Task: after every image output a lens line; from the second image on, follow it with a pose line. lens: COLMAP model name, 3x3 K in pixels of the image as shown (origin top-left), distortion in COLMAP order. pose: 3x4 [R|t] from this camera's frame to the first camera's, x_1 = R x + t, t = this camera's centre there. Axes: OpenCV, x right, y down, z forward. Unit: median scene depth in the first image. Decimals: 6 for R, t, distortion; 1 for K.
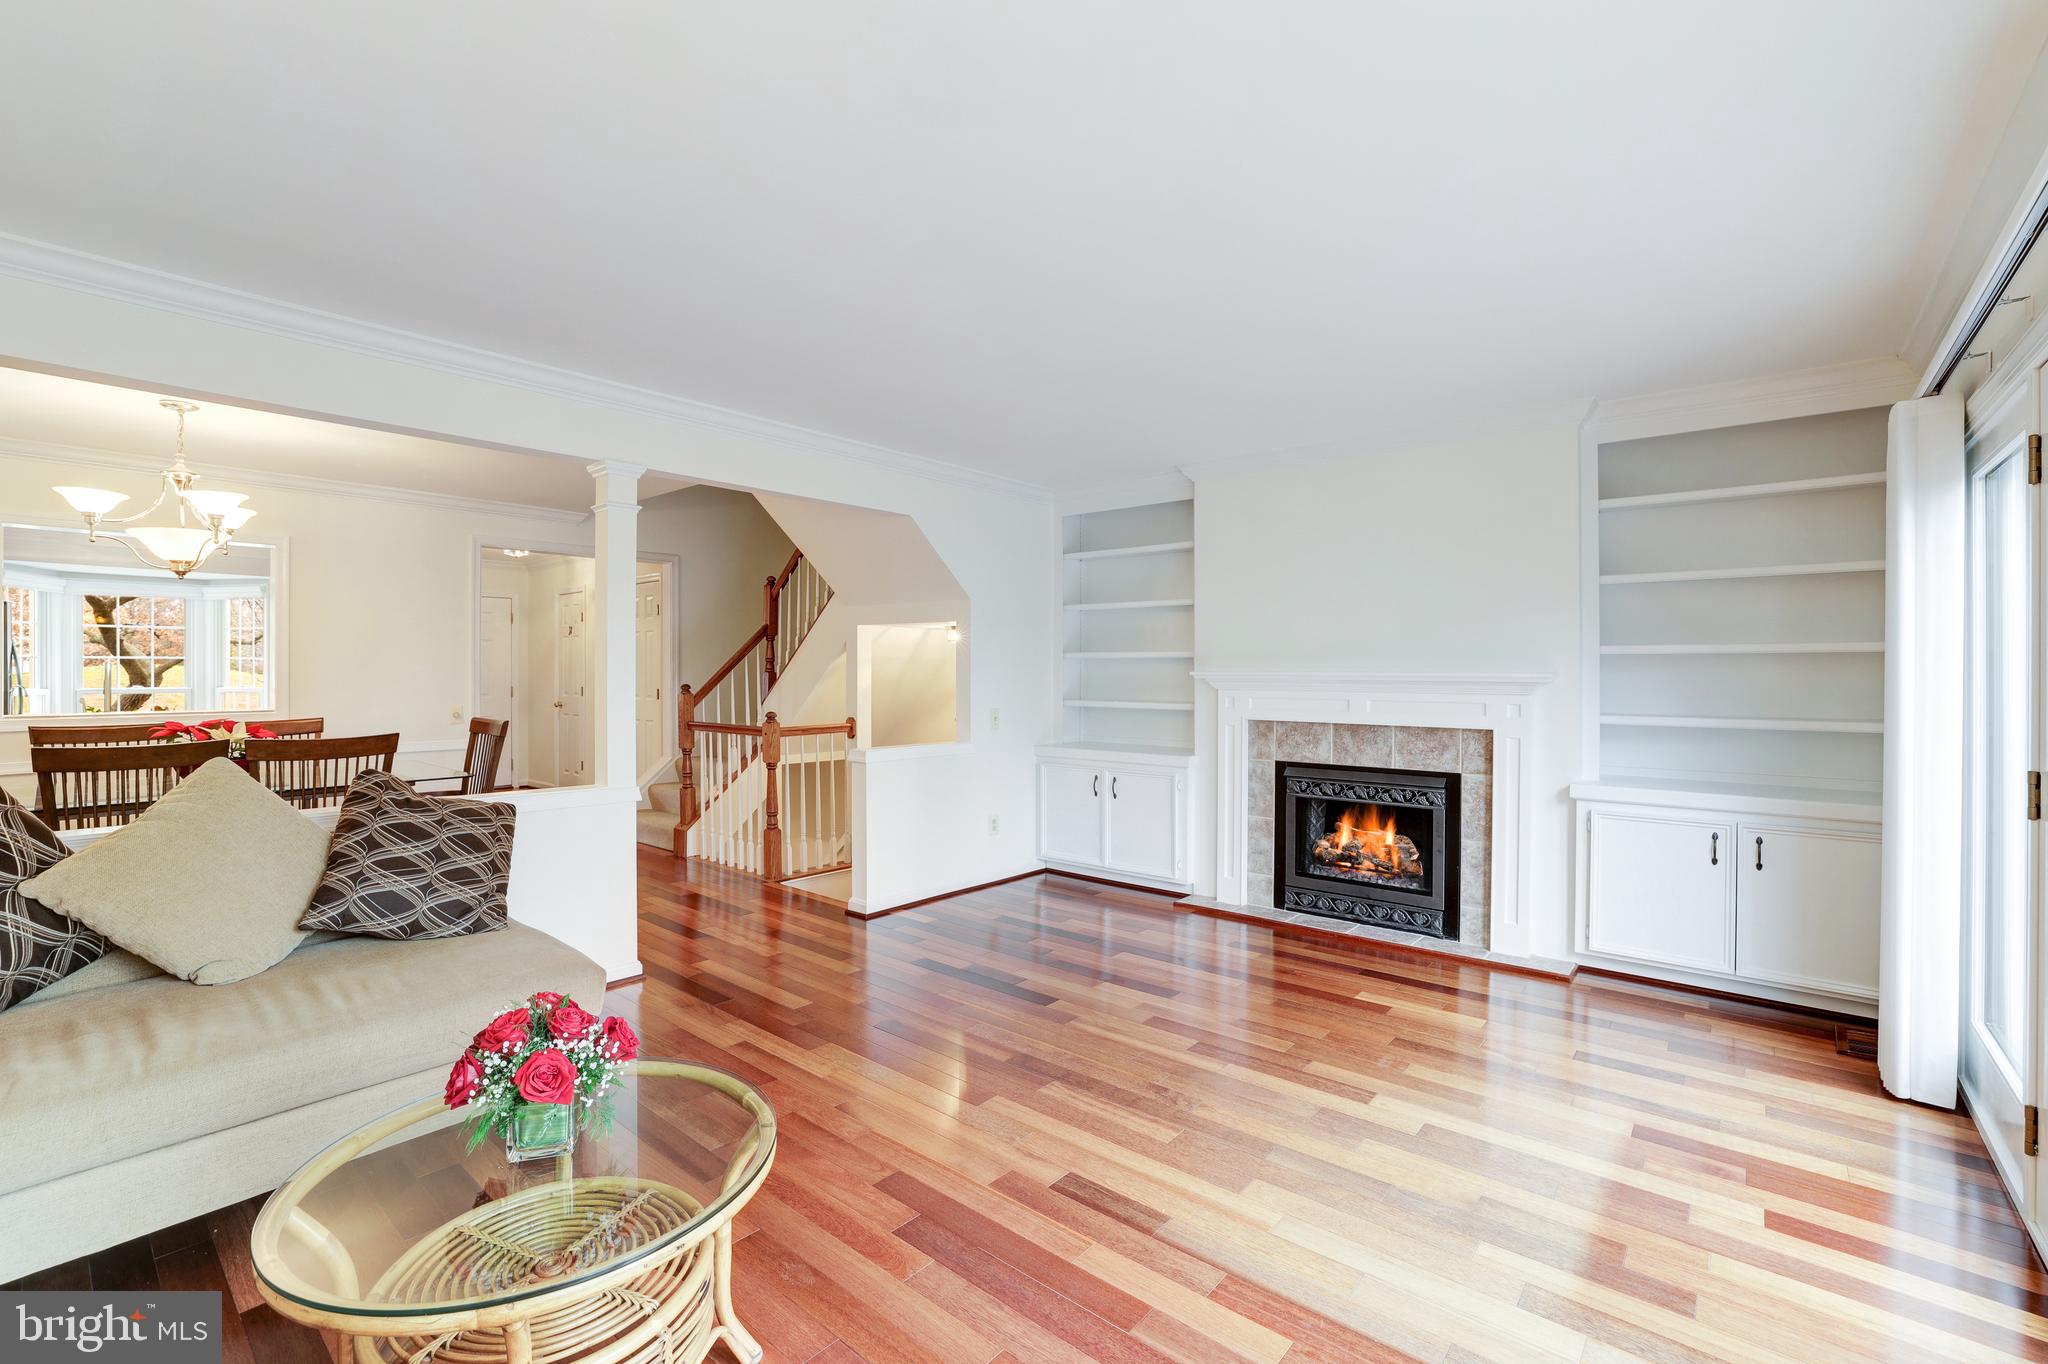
lens RADIAL K [[885.6, 0, 1024.0], [0, 885.6, 673.2], [0, 0, 1]] dist [-0.050353, 0.018088]
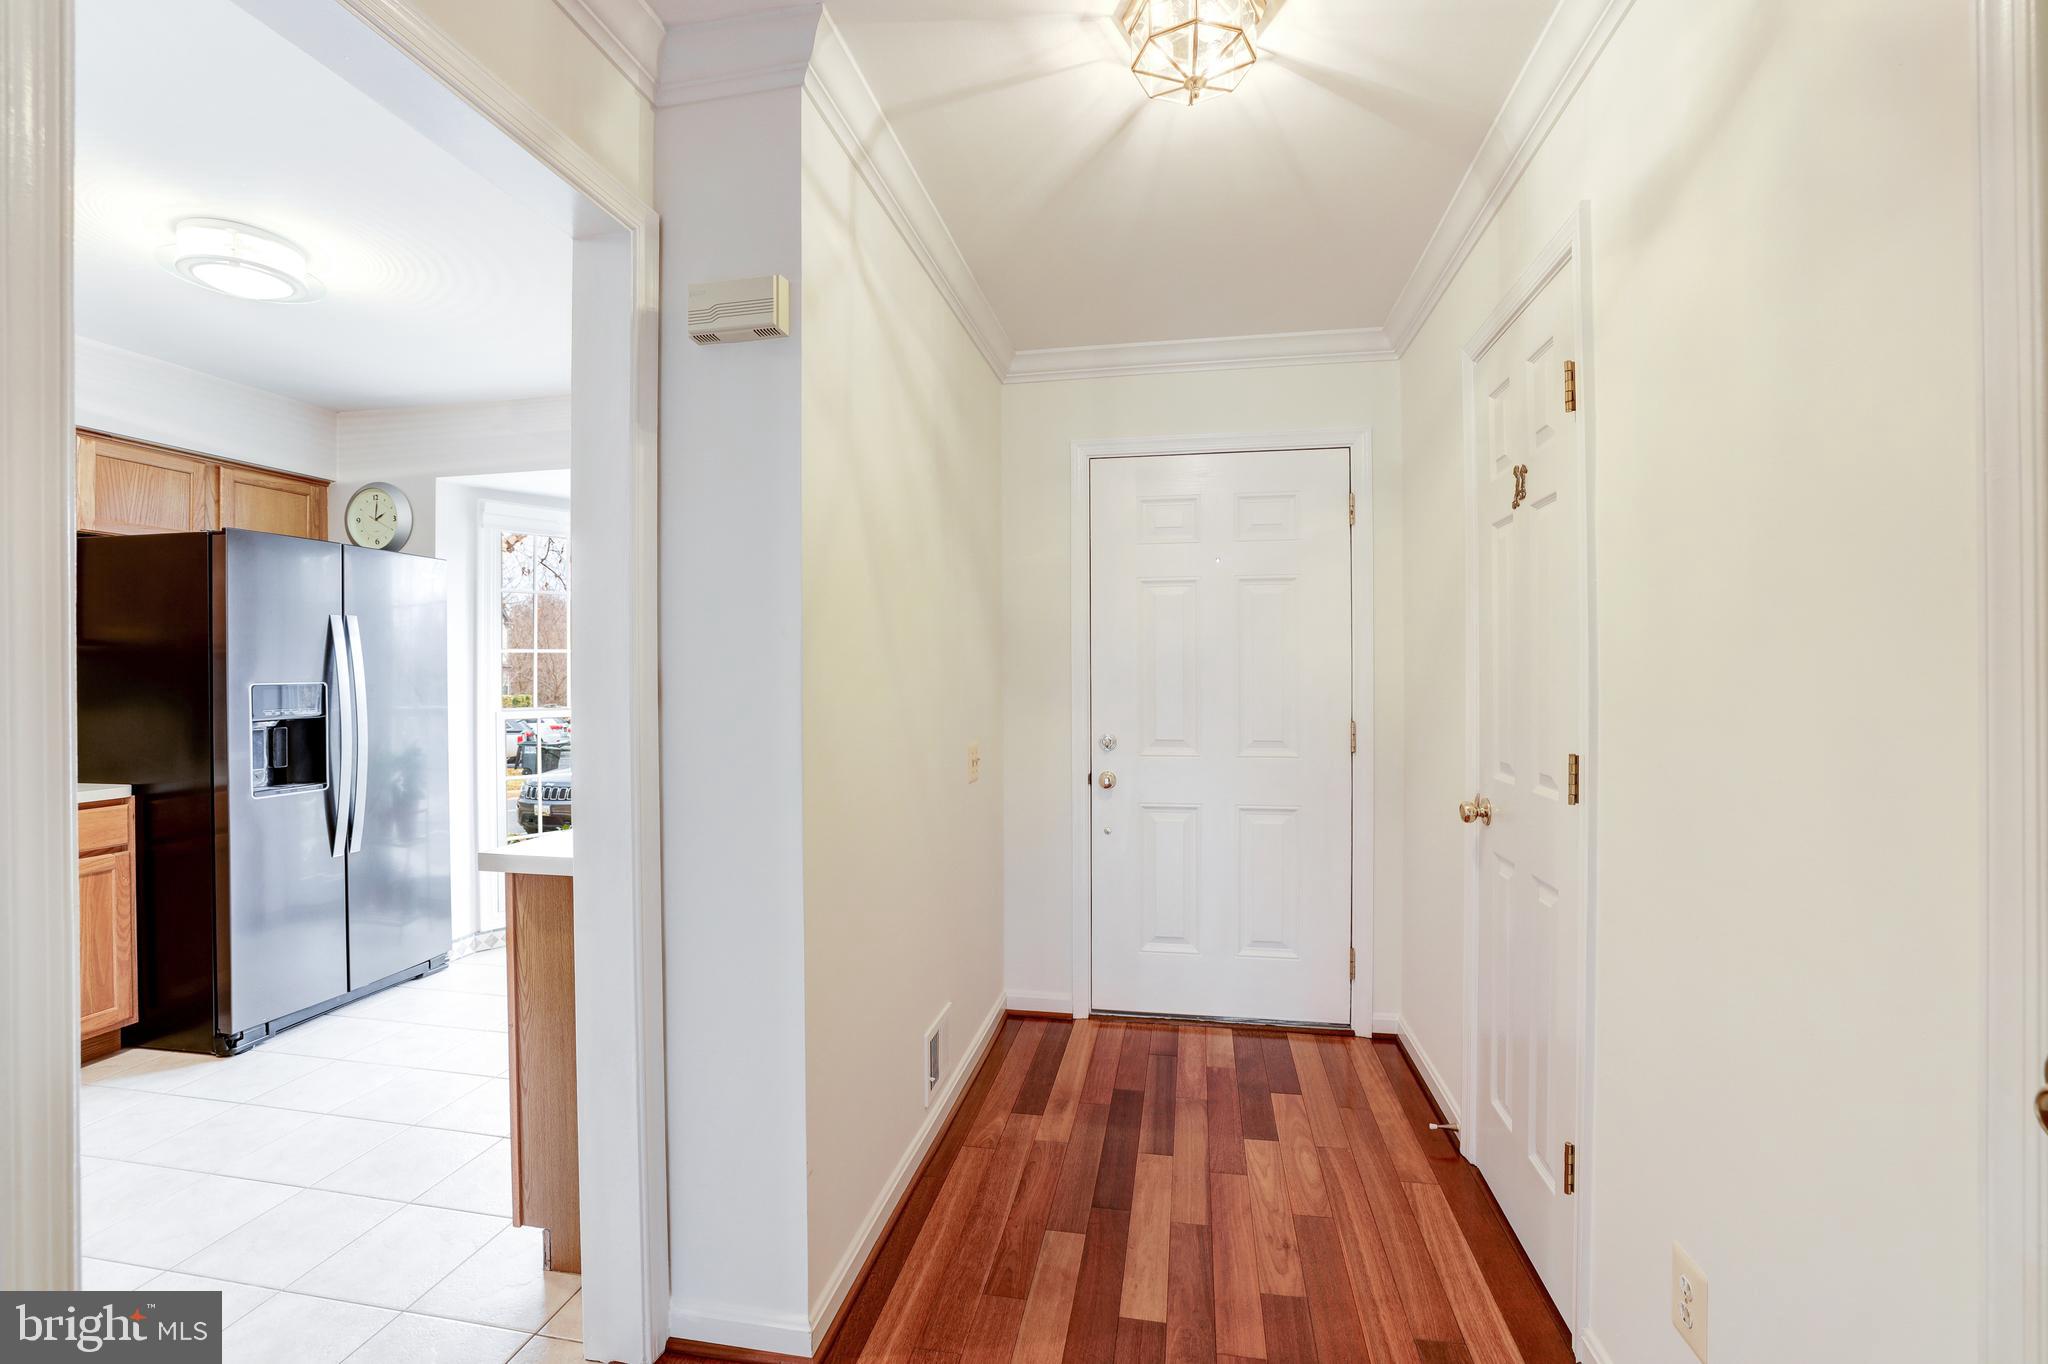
lens RADIAL K [[885.6, 0, 1024.0], [0, 885.6, 673.2], [0, 0, 1]] dist [-0.050353, 0.018088]
pose [[0.491558, -0.002362, -0.870842, -0.757748], [-0.000184, 0.999996, -0.002816, -0.004042], [0.870845, 0.001544, 0.491555, 1.521634]]
